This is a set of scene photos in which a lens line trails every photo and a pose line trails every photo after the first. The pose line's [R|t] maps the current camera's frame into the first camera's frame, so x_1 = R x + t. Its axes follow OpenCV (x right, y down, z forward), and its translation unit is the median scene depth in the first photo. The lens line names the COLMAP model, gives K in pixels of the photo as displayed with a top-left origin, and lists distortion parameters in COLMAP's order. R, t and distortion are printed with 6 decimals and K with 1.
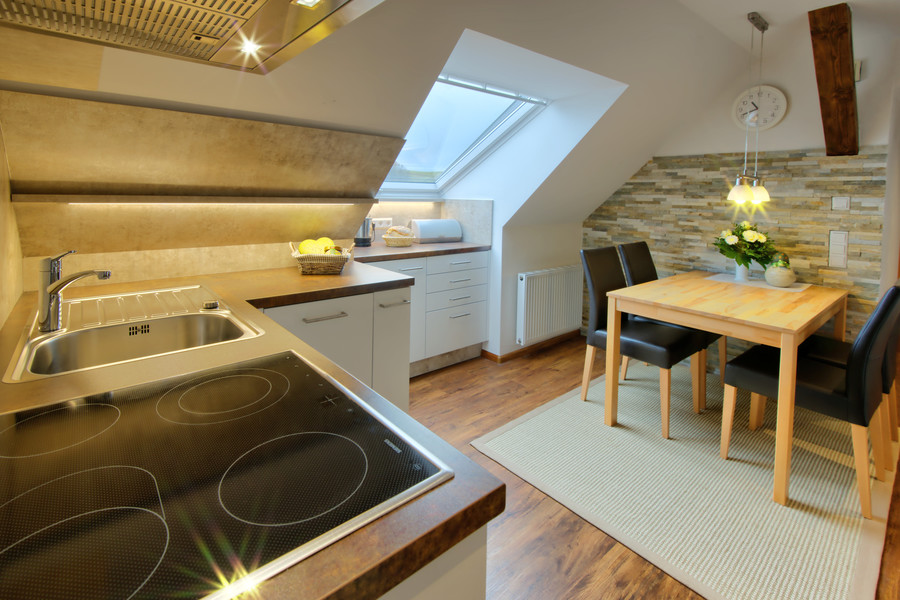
lens RADIAL K [[422.0, 0, 445.9], [0, 422.0, 231.4], [0, 0, 1]] dist [0.001592, 0.000350]
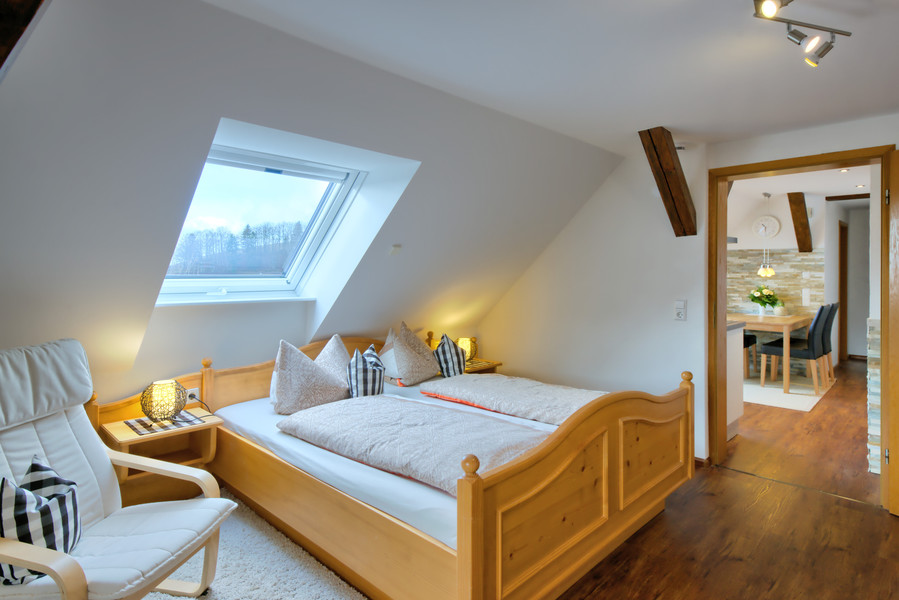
lens RADIAL K [[495.4, 0, 448.5], [0, 495.4, 294.8], [0, 0, 1]] dist [-0.000890, -0.000280]
pose [[0.995363, -0.015462, 0.094944, -1.021355], [0.019355, 0.999004, -0.040214, 0.091557], [-0.094228, 0.041865, 0.994670, -1.219069]]
